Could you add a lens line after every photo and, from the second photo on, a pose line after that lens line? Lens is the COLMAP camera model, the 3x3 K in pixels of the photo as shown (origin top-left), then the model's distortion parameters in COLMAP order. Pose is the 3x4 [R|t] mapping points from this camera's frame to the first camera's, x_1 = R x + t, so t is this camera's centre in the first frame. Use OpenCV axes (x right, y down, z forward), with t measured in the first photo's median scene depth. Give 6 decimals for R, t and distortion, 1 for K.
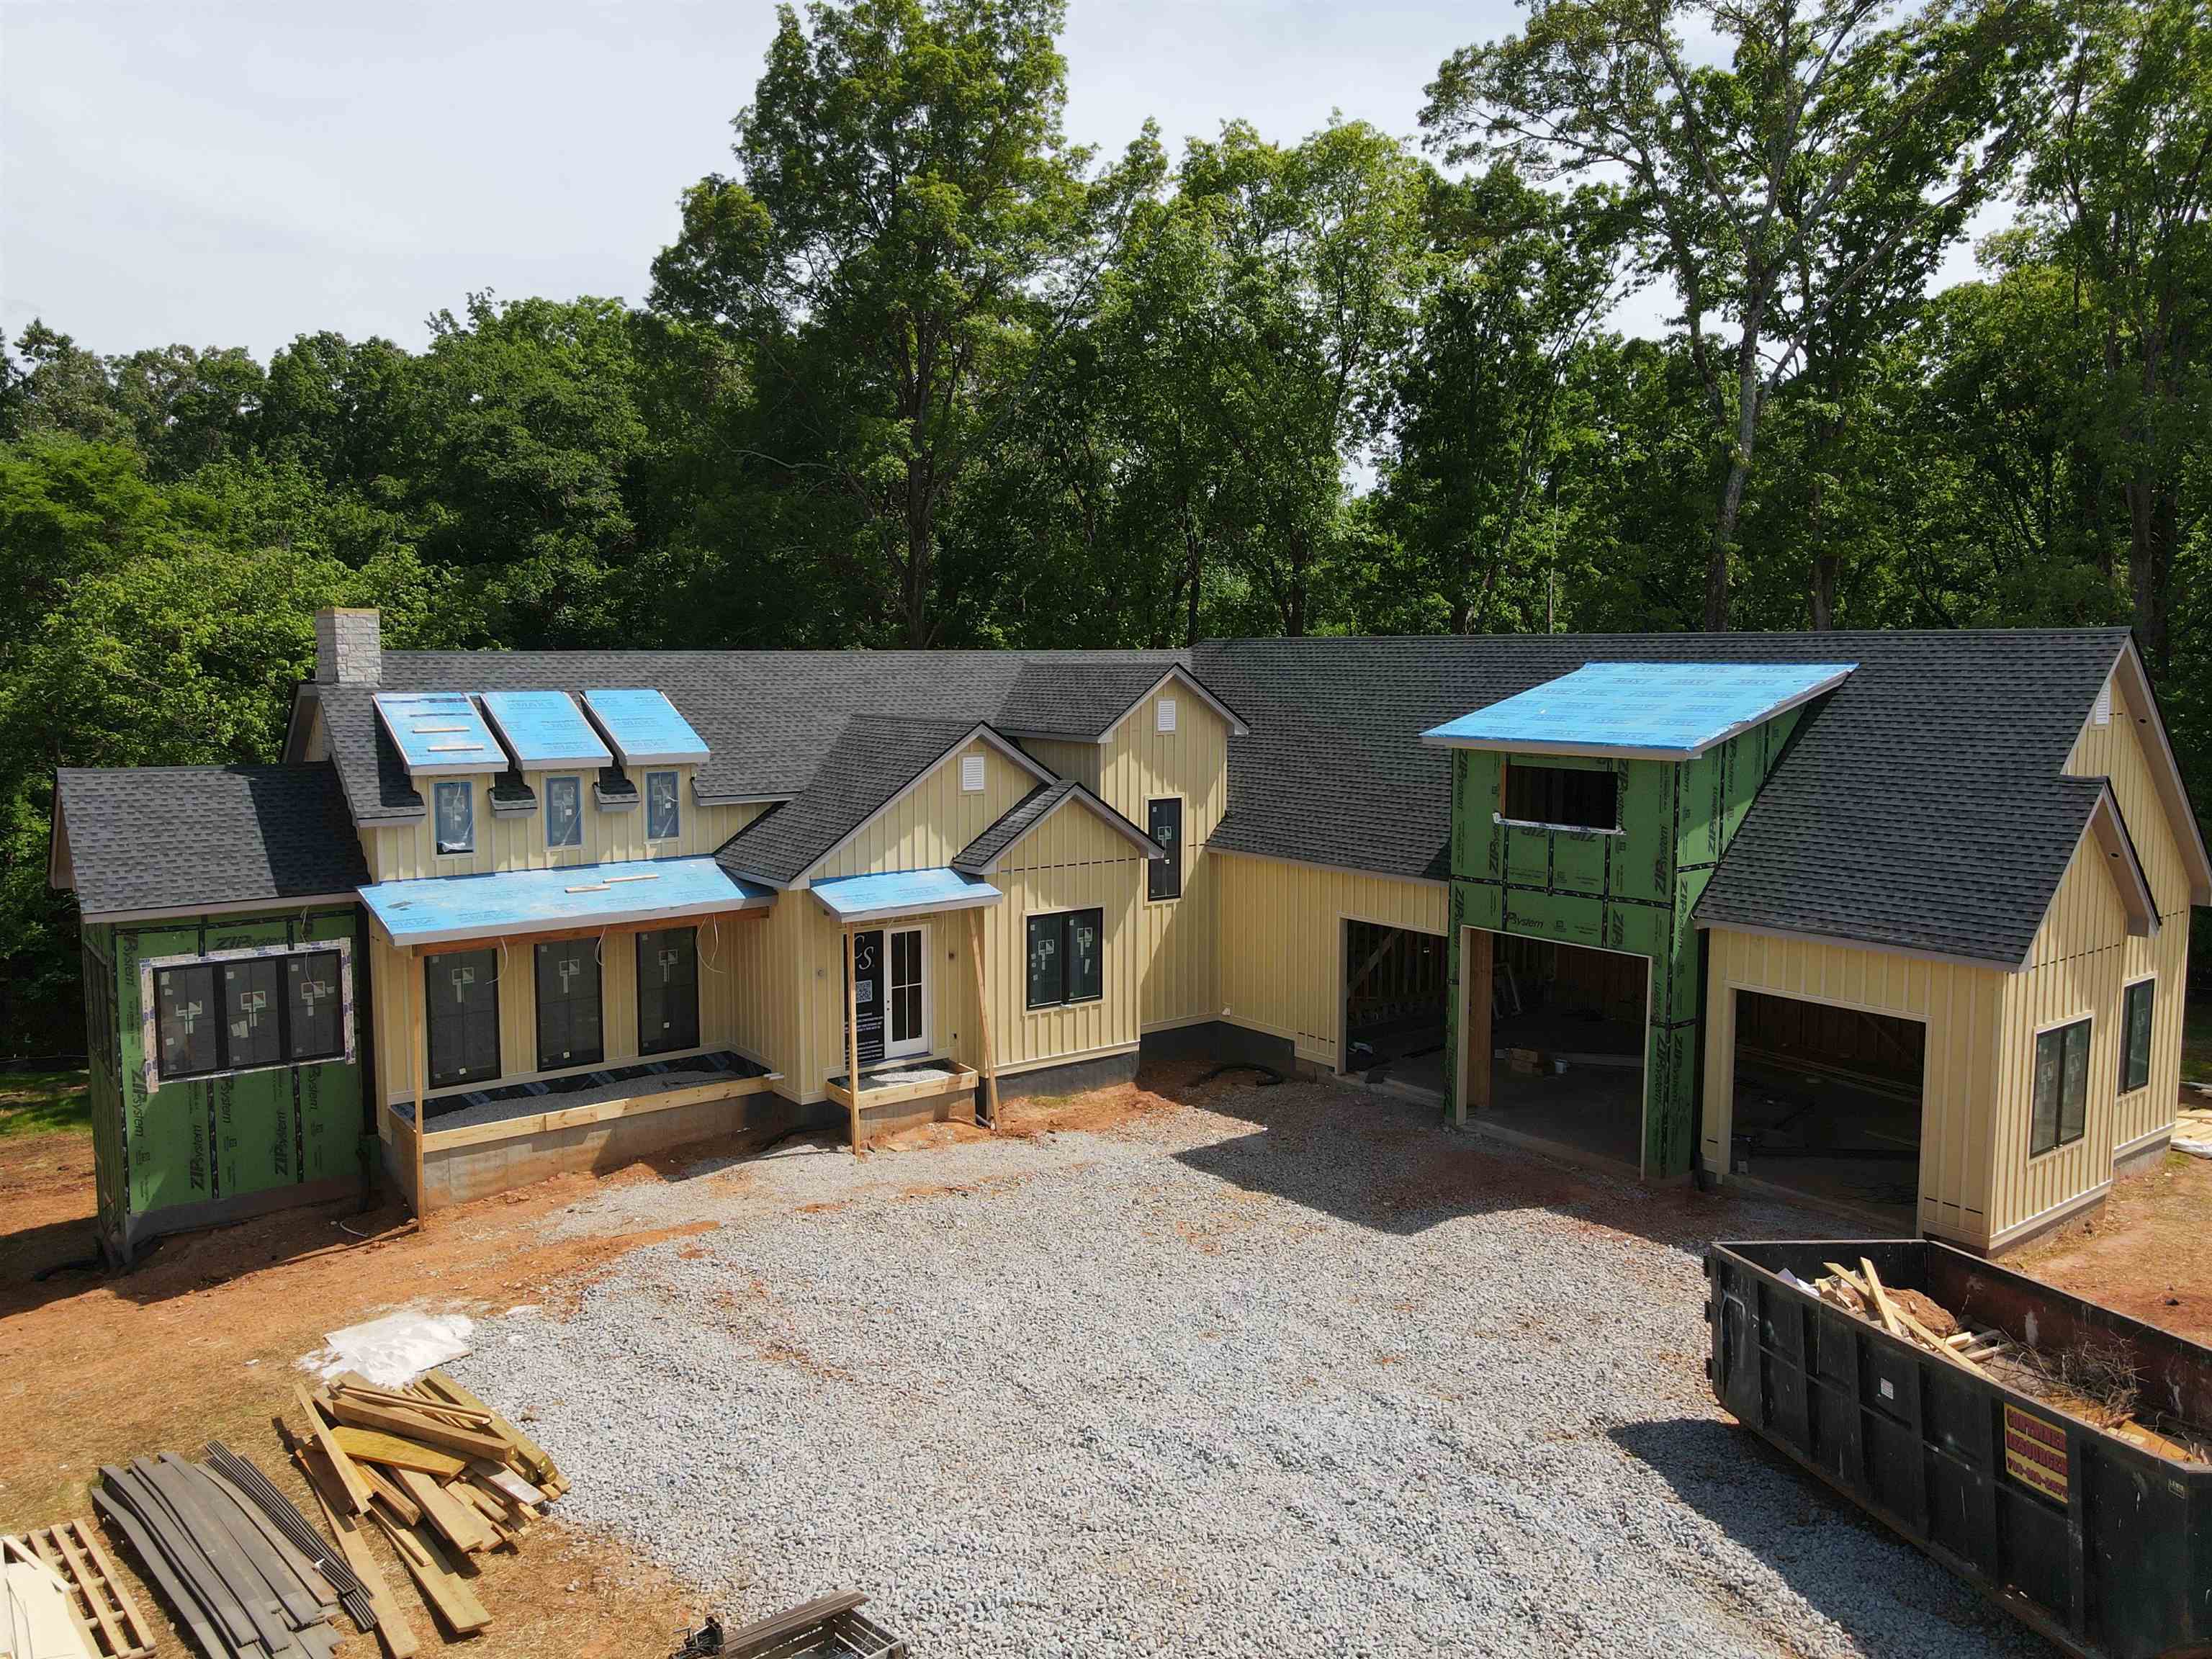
lens RADIAL K [[1616.2, 0, 1099.1], [0, 1616.2, 831.3], [0, 0, 1]] dist [0.001893, -0.000343]
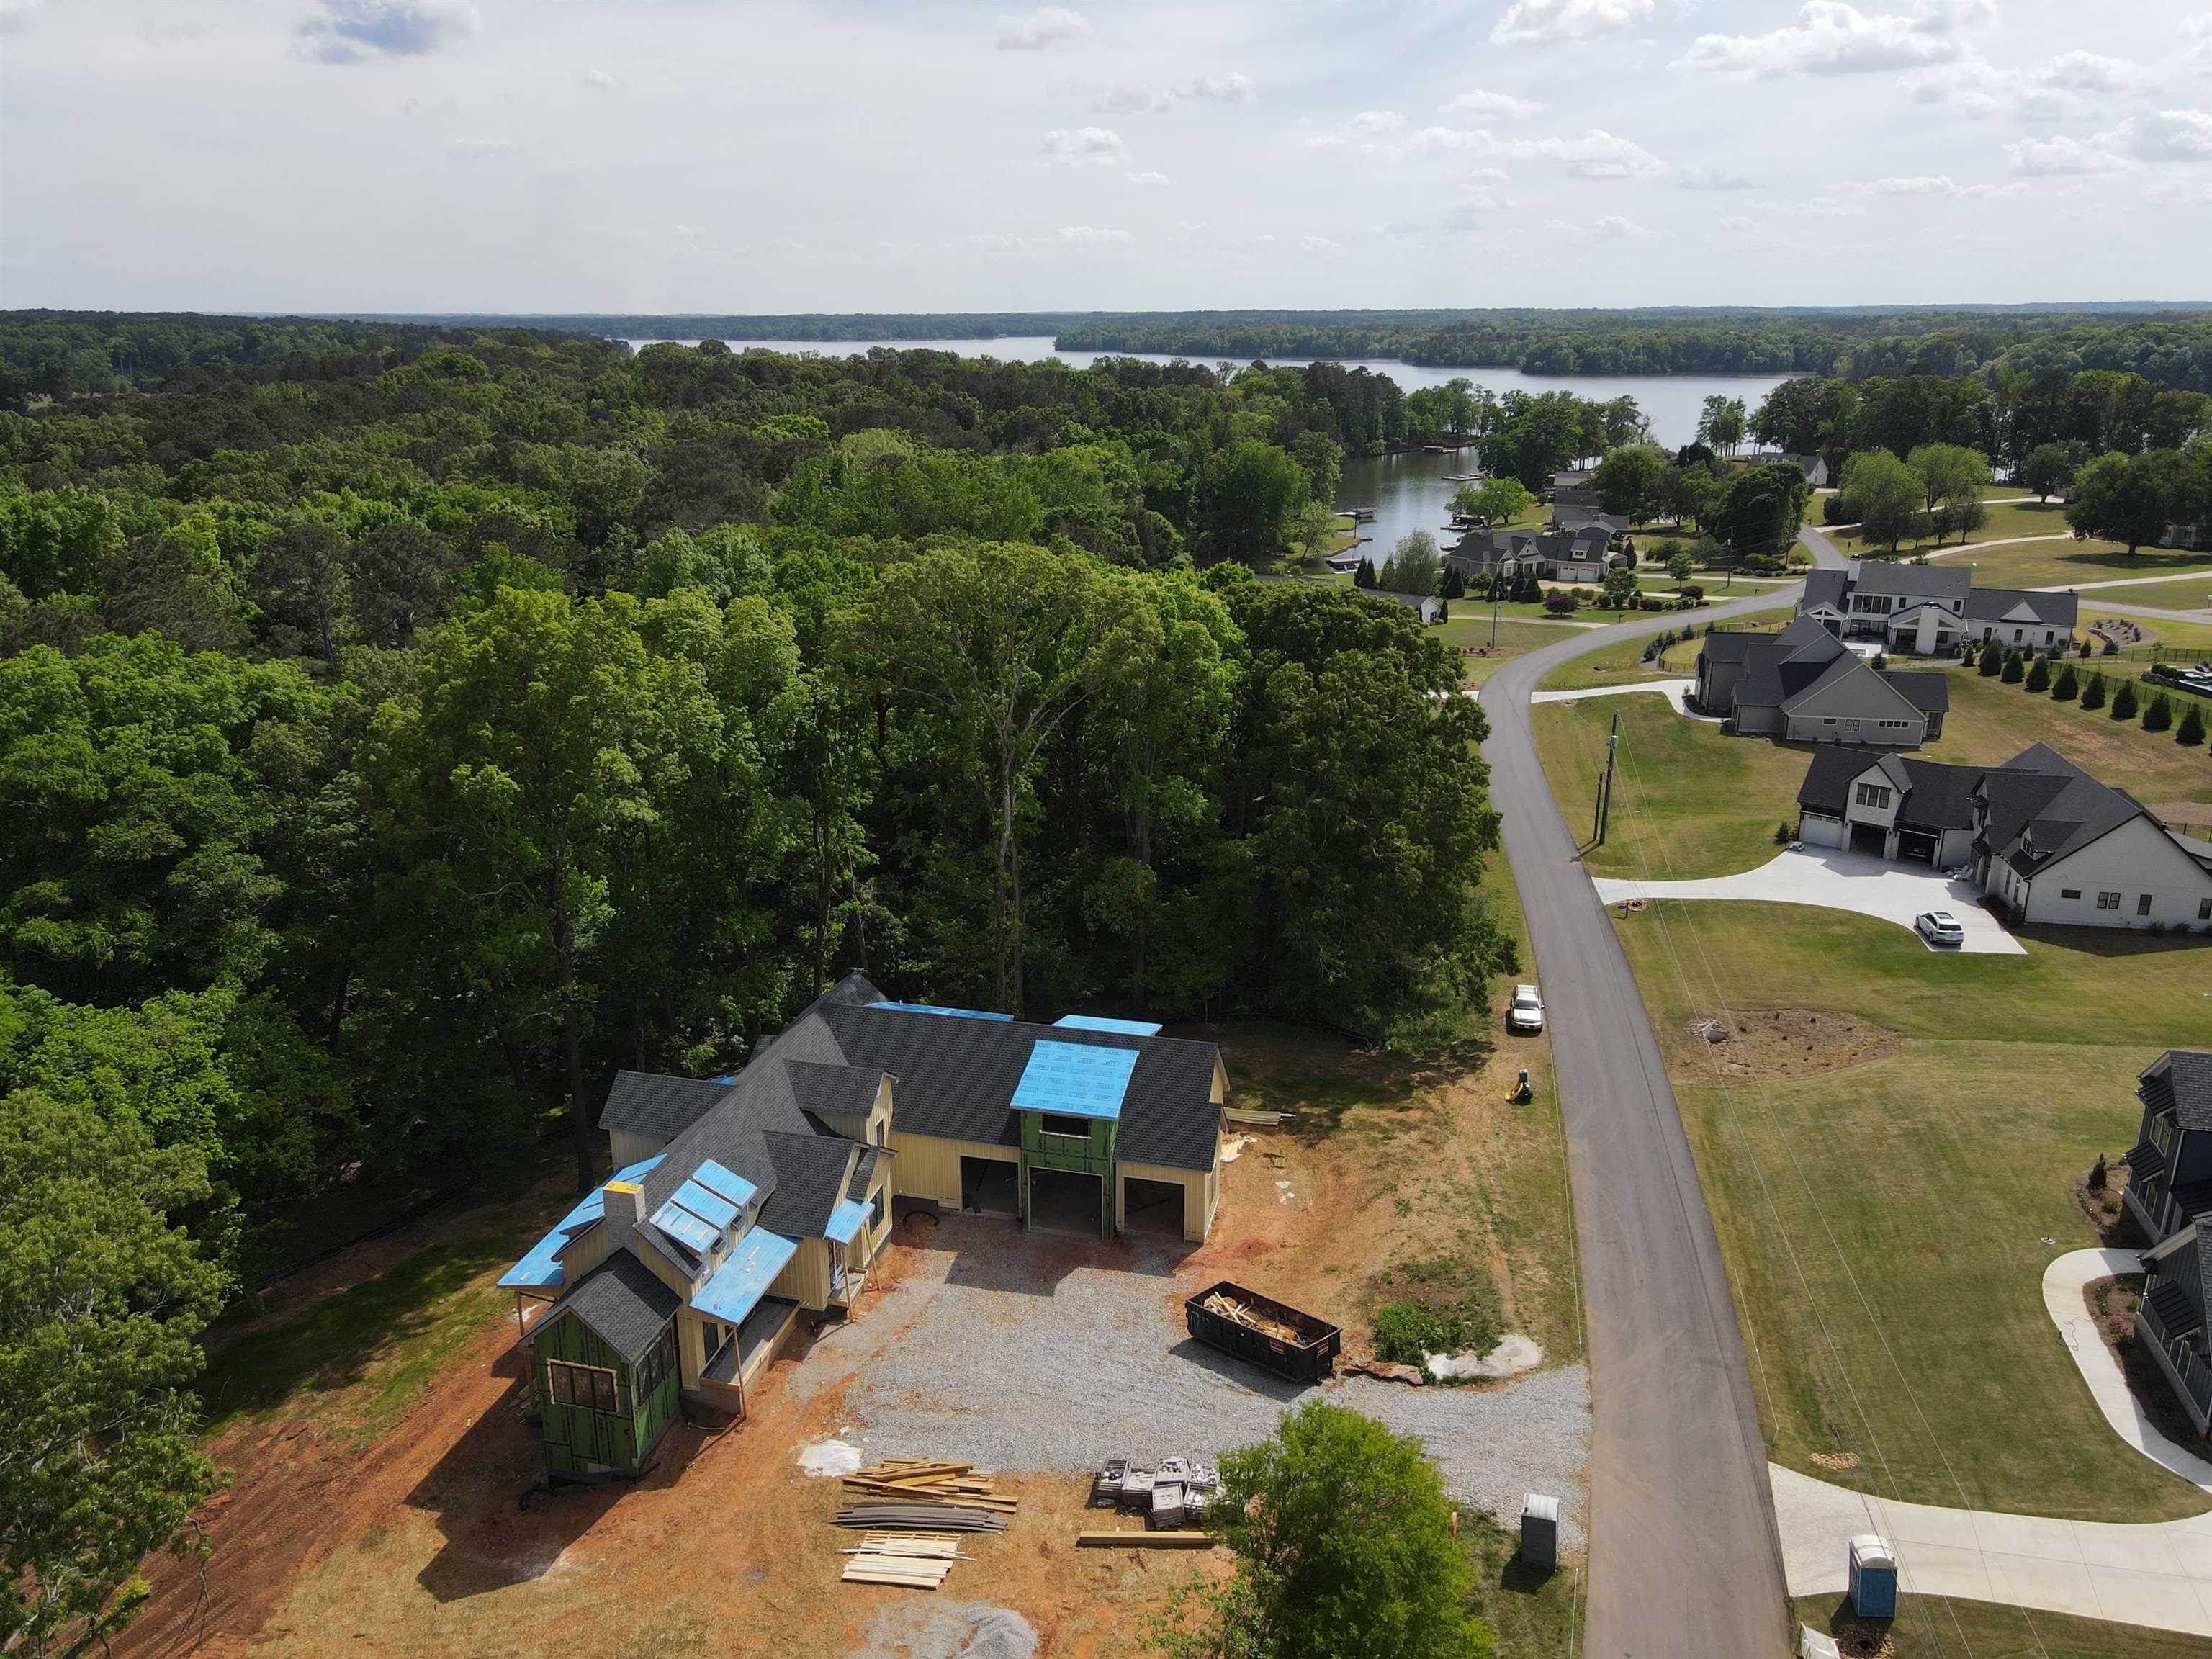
lens RADIAL K [[1618.1, 0, 1107.2], [0, 1618.1, 828.4], [0, 0, 1]] dist [-0.009380, 0.029003]
pose [[0.778959, -0.180410, 0.600563, -1.262308], [0.057180, 0.974166, 0.218476, -1.133654], [-0.624463, -0.135843, 0.769151, -1.165427]]
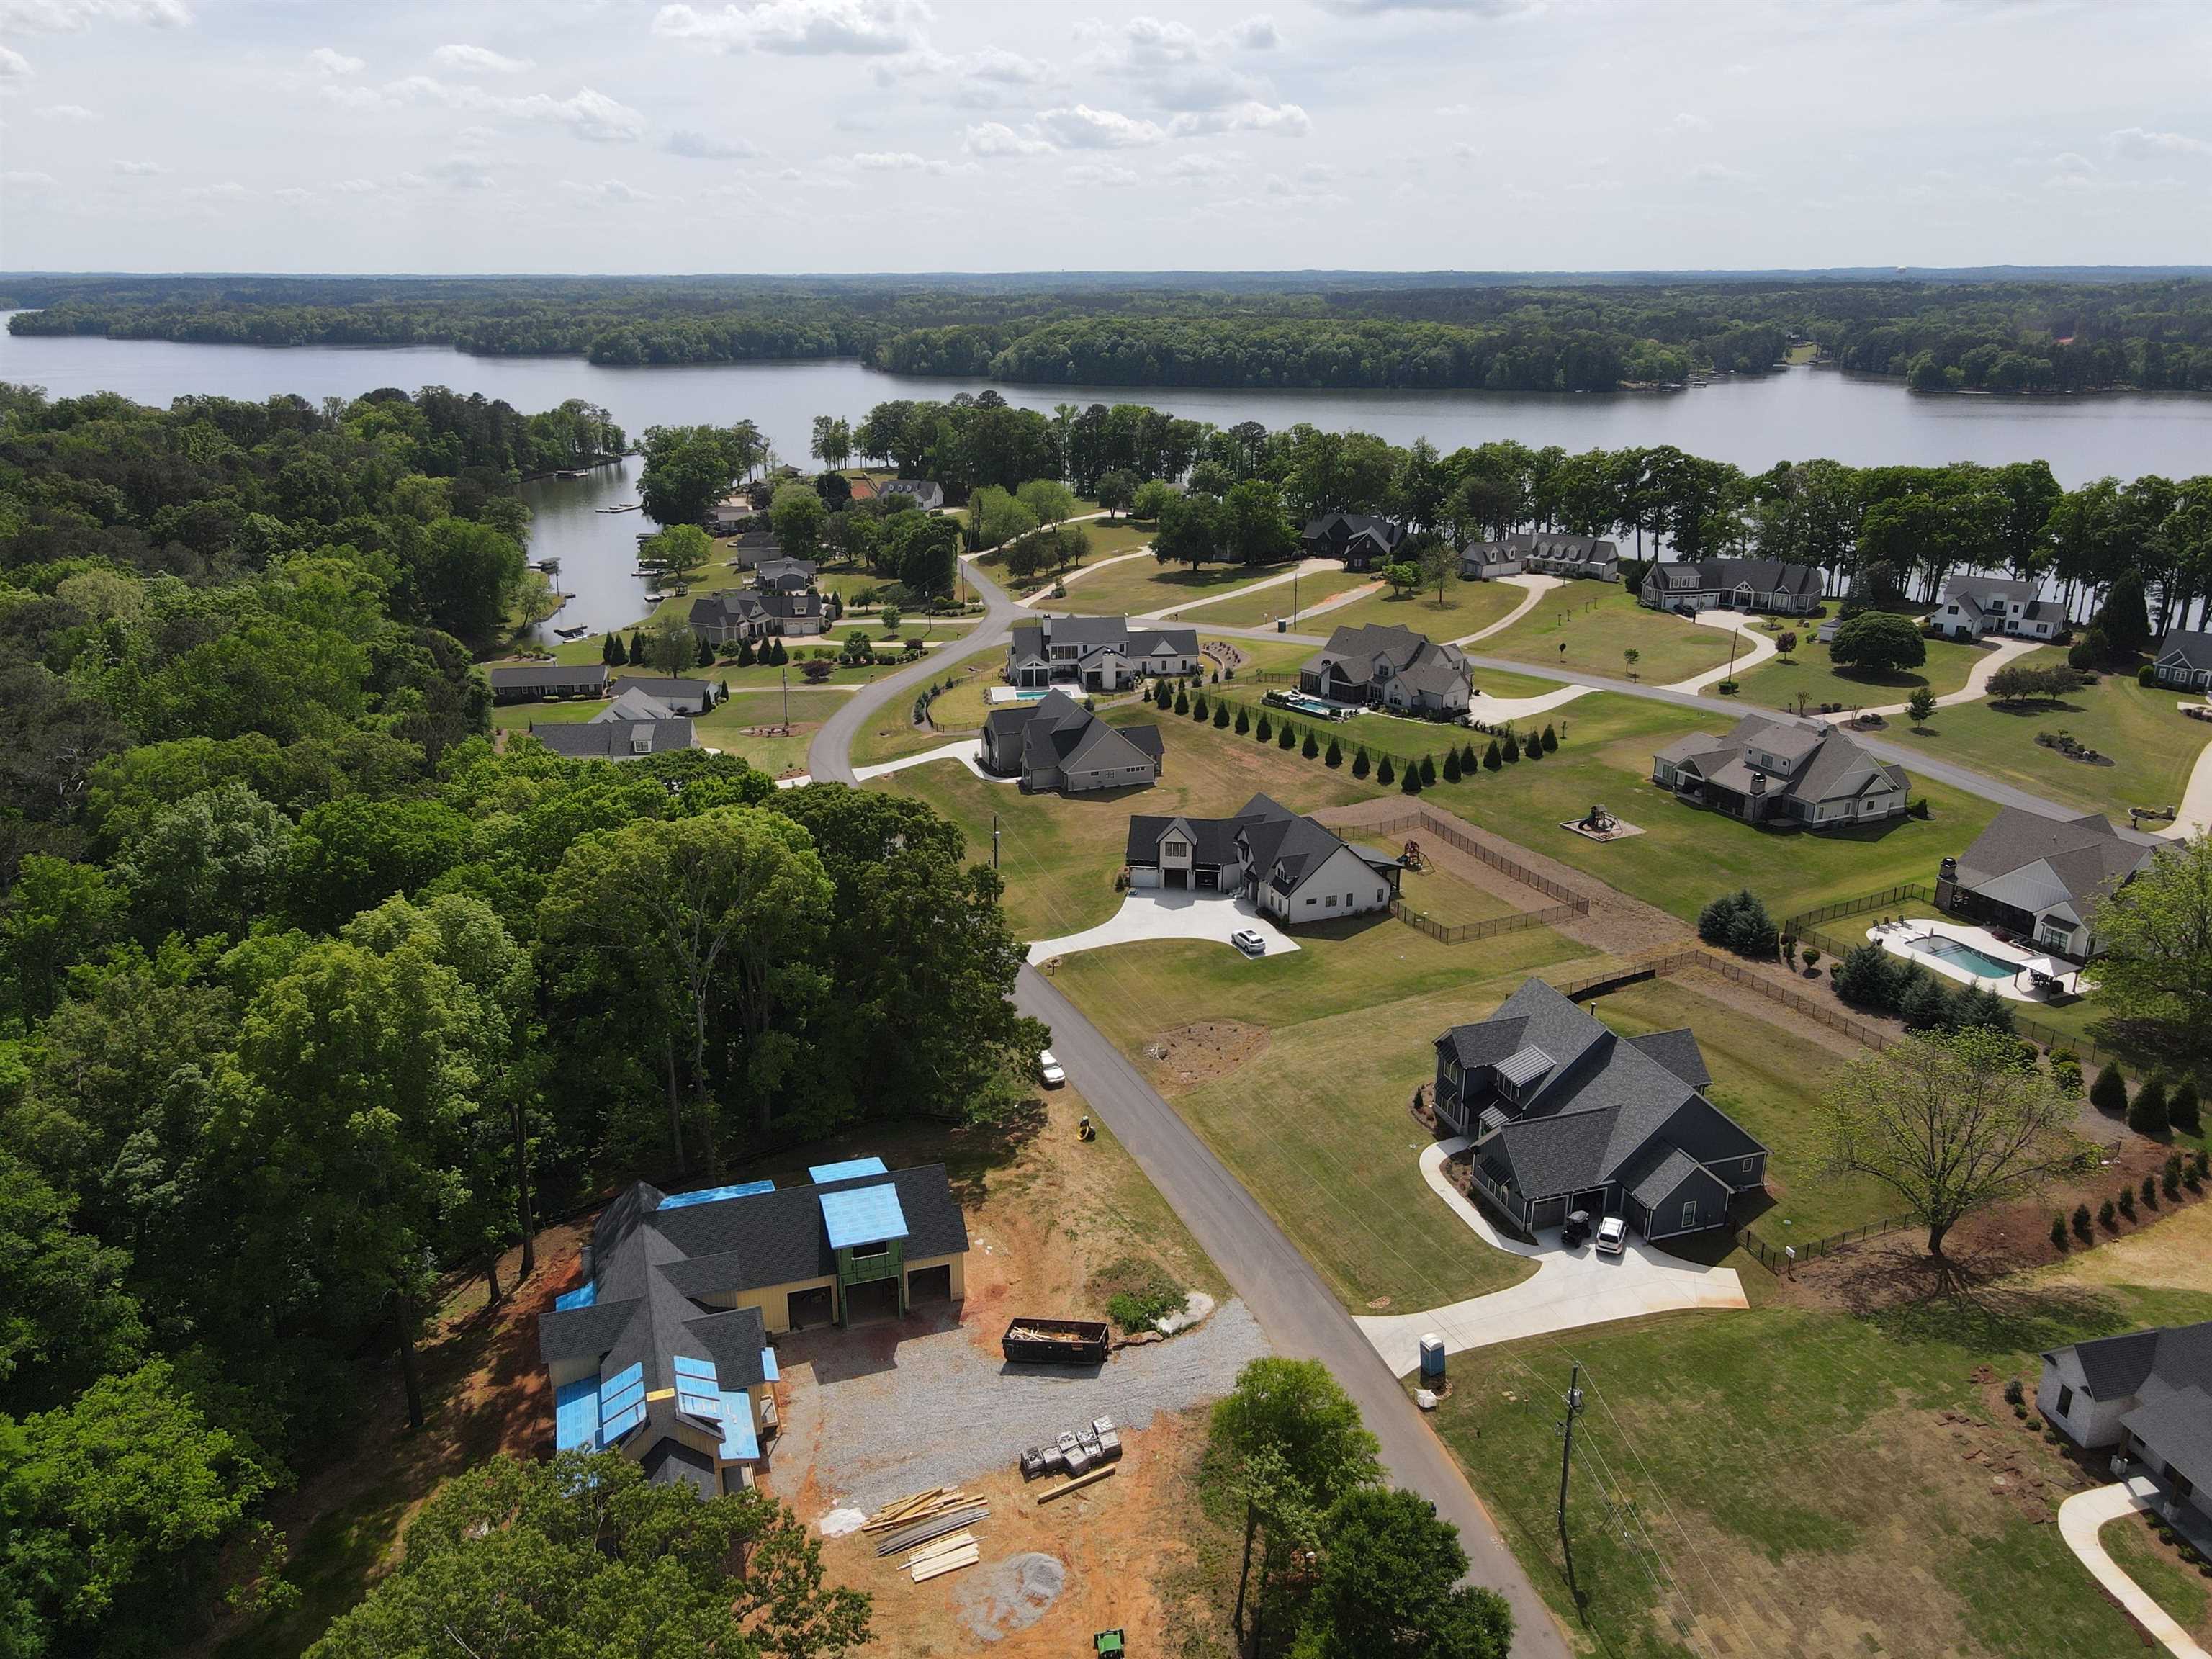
lens RADIAL K [[1618.1, 0, 1107.2], [0, 1618.1, 828.4], [0, 0, 1]] dist [-0.009380, 0.029003]
pose [[0.317571, -0.299413, 0.899722, -2.823627], [0.086740, 0.954034, 0.286871, -2.111971], [-0.944259, -0.013060, 0.328945, -0.882853]]
